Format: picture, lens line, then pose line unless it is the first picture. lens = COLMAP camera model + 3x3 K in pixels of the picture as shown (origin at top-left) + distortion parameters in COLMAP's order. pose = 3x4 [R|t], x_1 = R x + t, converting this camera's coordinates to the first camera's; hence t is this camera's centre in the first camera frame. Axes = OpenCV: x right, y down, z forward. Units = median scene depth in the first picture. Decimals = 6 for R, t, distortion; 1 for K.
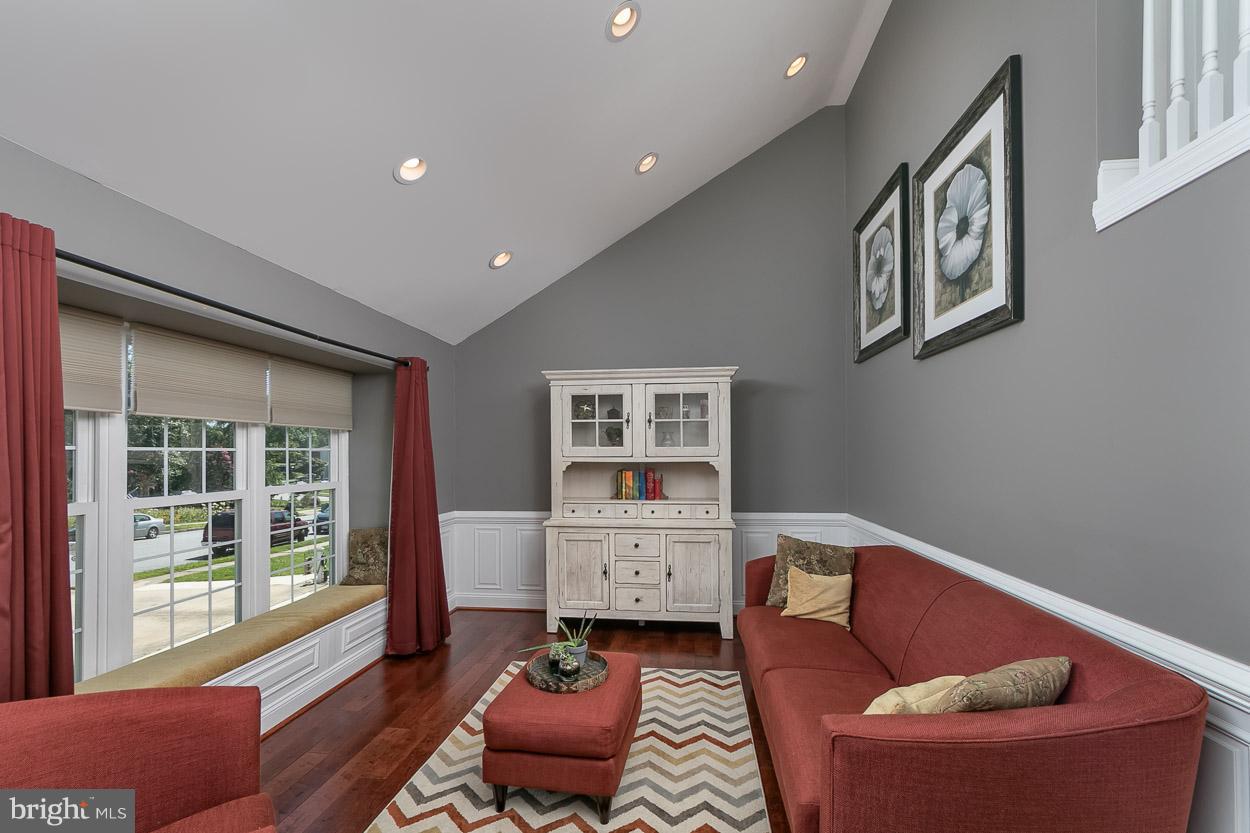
lens RADIAL K [[498.6, 0, 627.7], [0, 498.6, 447.4], [0, 0, 1]] dist [0.001297, 0.000004]
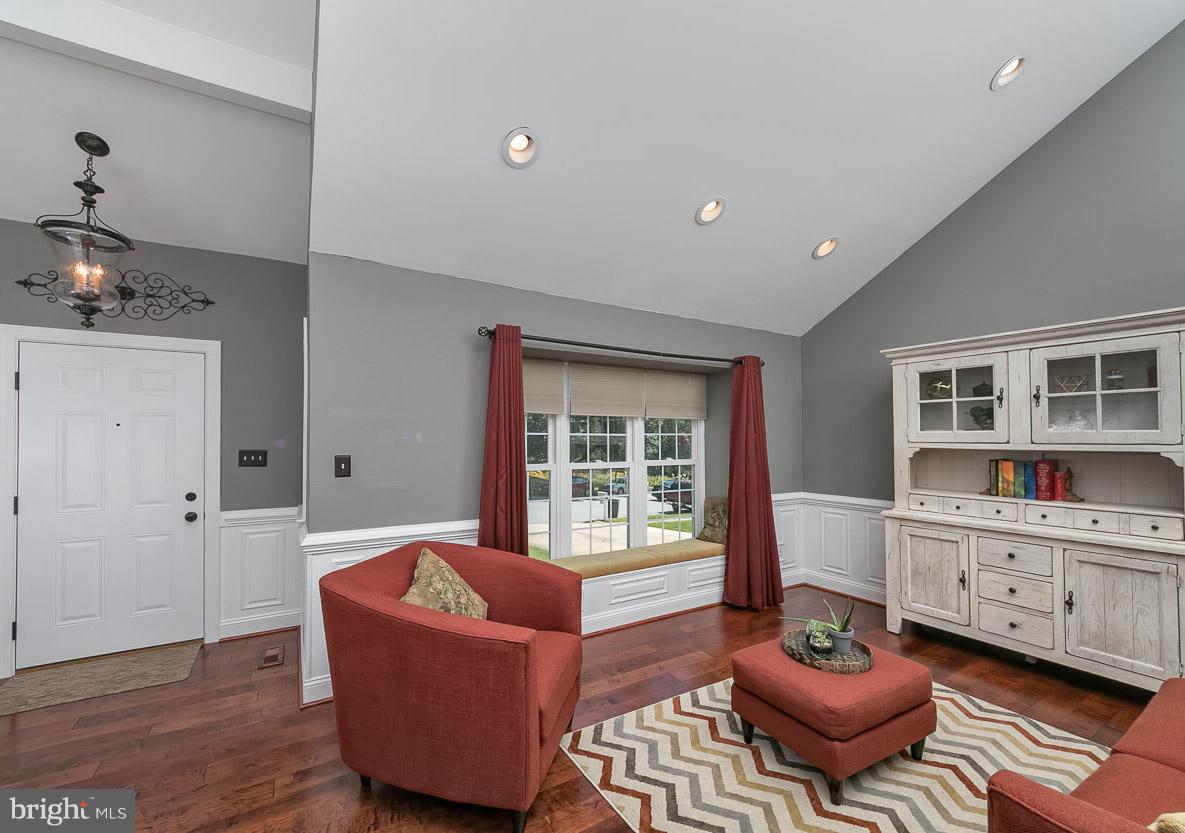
lens RADIAL K [[490.5, 0, 591.8], [0, 490.5, 432.8], [0, 0, 1]] dist [-0.000419, -0.000189]
pose [[0.617556, -0.003882, -0.786517, 0.225228], [0.005444, 0.999985, -0.000661, -0.000720], [0.786508, -0.003874, 0.617568, 0.000911]]
